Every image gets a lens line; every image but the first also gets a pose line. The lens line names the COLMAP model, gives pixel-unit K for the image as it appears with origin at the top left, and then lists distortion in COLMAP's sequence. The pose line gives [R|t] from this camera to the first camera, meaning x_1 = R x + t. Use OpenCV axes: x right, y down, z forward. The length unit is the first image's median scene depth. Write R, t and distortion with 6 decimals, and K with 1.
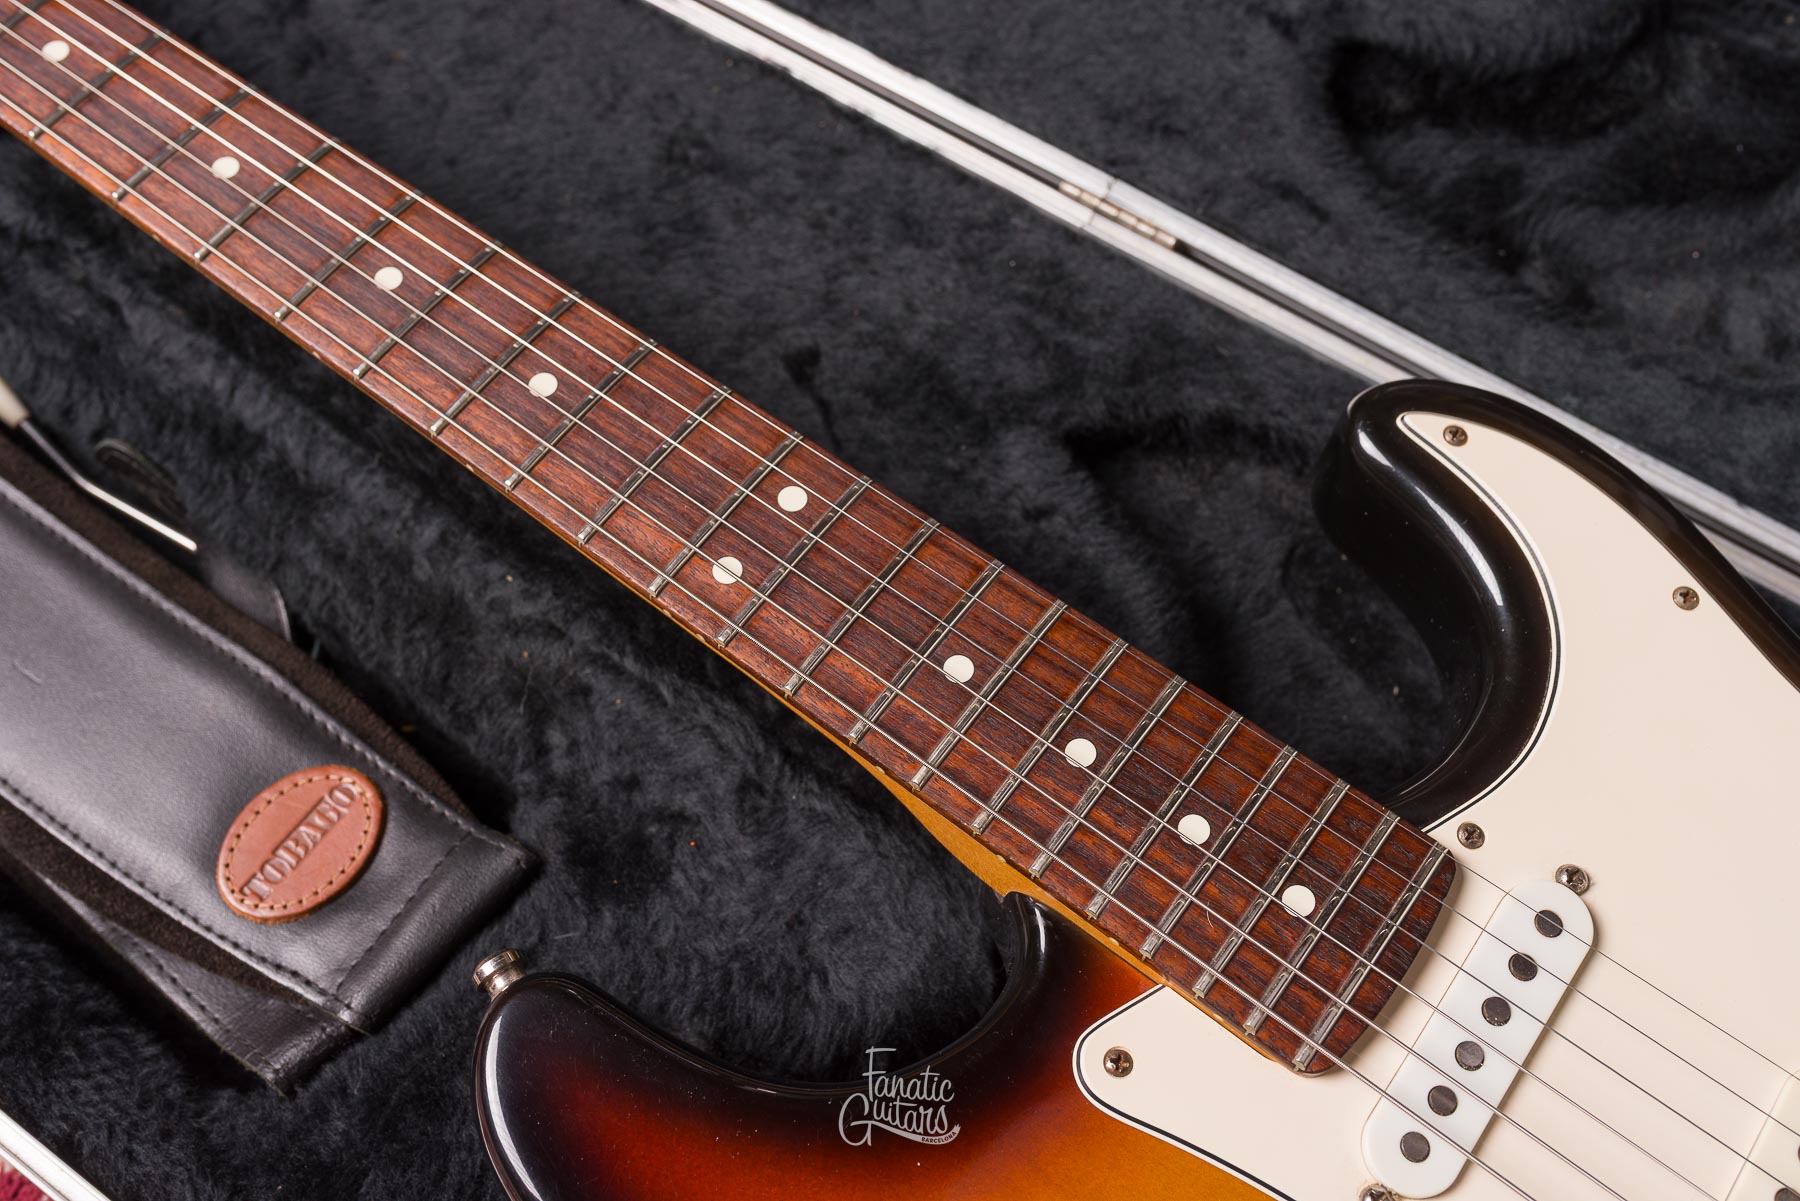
lens RADIAL K [[1785.3, 0, 900.0], [0, 1785.3, 600.5], [0, 0, 1]] dist [0.003795, -0.001758]
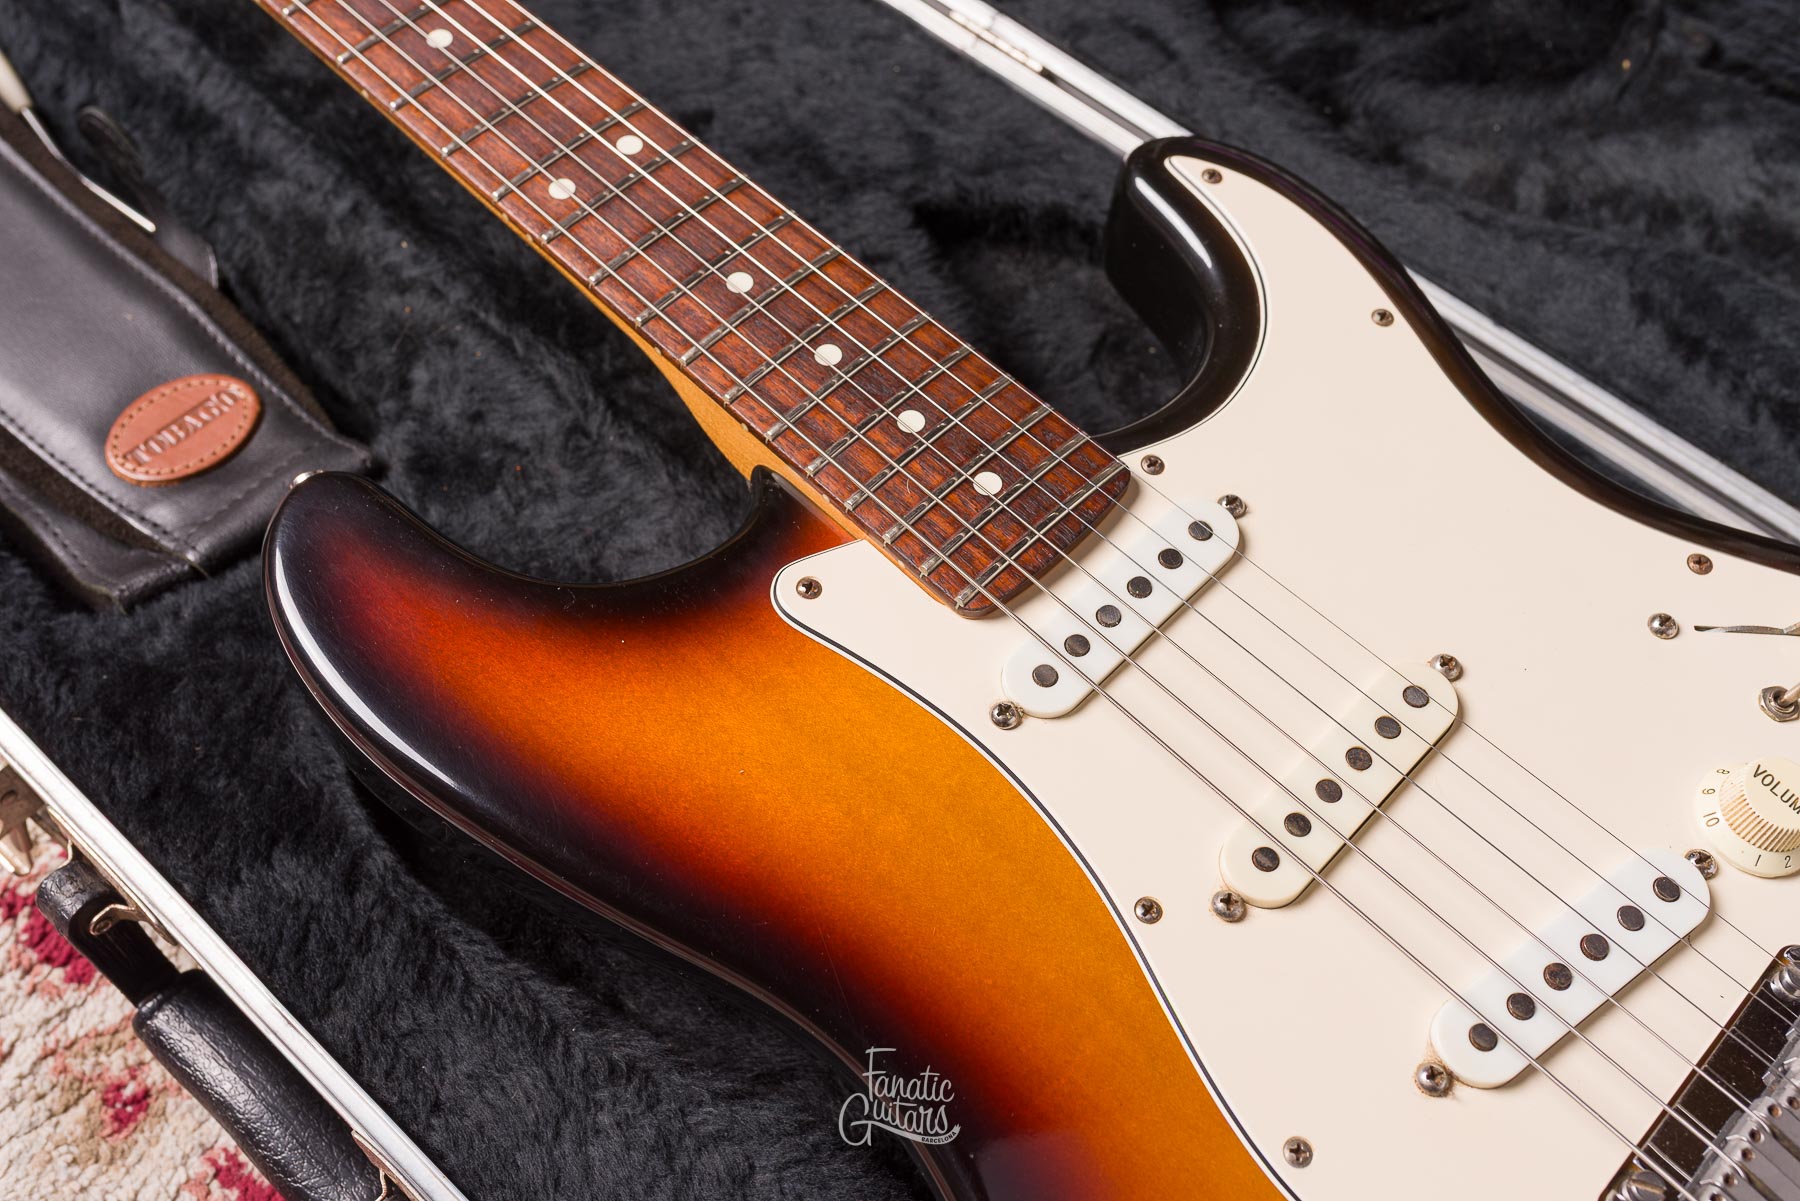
lens RADIAL K [[1777.4, 0, 900.0], [0, 1777.4, 600.5], [0, 0, 1]] dist [0.001854, 0.003367]
pose [[0.991135, 0.128412, -0.034071, 0.156981], [-0.130671, 0.988552, -0.075432, 0.245758], [0.023994, 0.079215, 0.996569, -0.105494]]
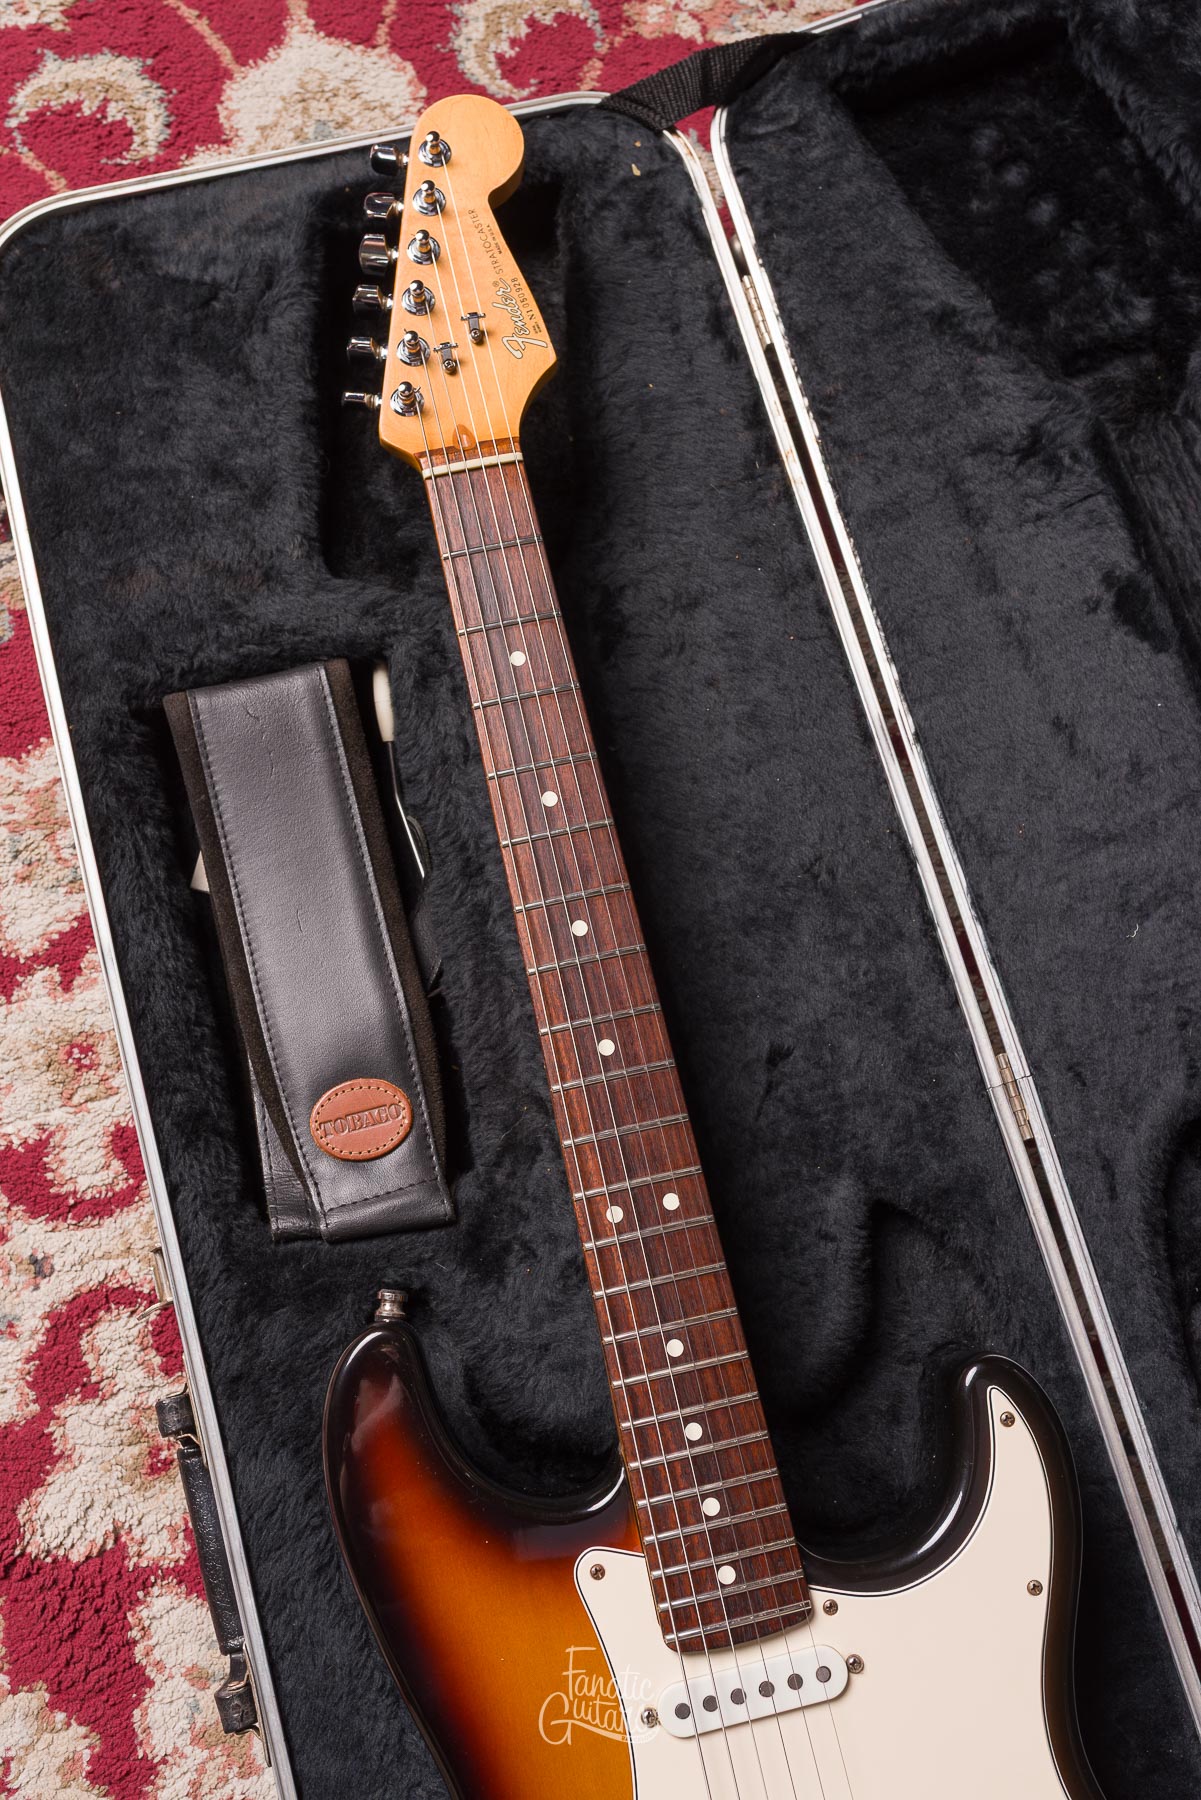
lens RADIAL K [[1743.9, 0, 600.5], [0, 1743.9, 900.0], [0, 0, 1]] dist [0.000938, -0.003106]
pose [[0.765267, 0.631588, -0.124352, -0.070933], [-0.588032, 0.764496, 0.264127, -0.566939], [0.261886, -0.129005, 0.956438, -0.504544]]
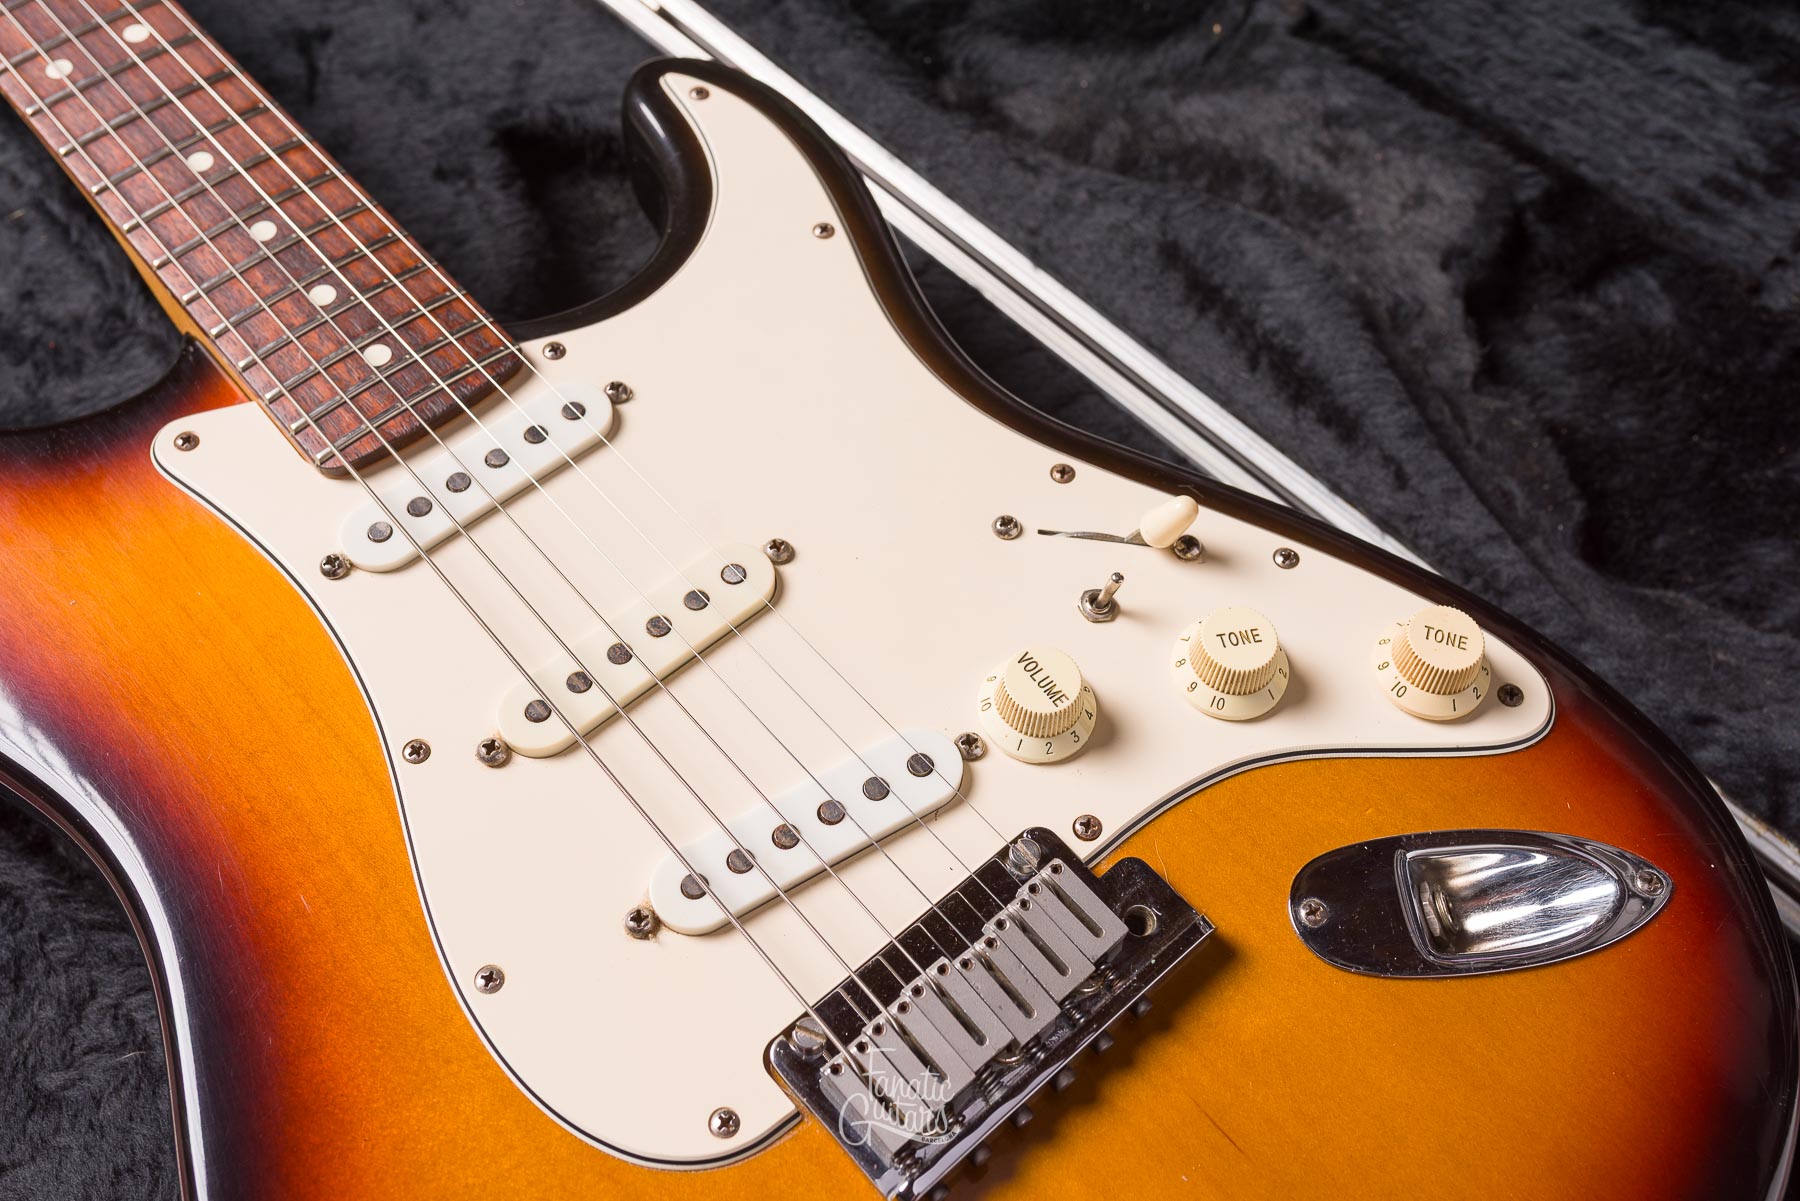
lens RADIAL K [[1777.4, 0, 900.0], [0, 1777.4, 600.5], [0, 0, 1]] dist [0.001854, 0.003367]
pose [[0.979032, 0.187918, -0.078634, 0.505793], [-0.194594, 0.976912, -0.088183, 0.267254], [0.060247, 0.101635, 0.992996, -0.113163]]
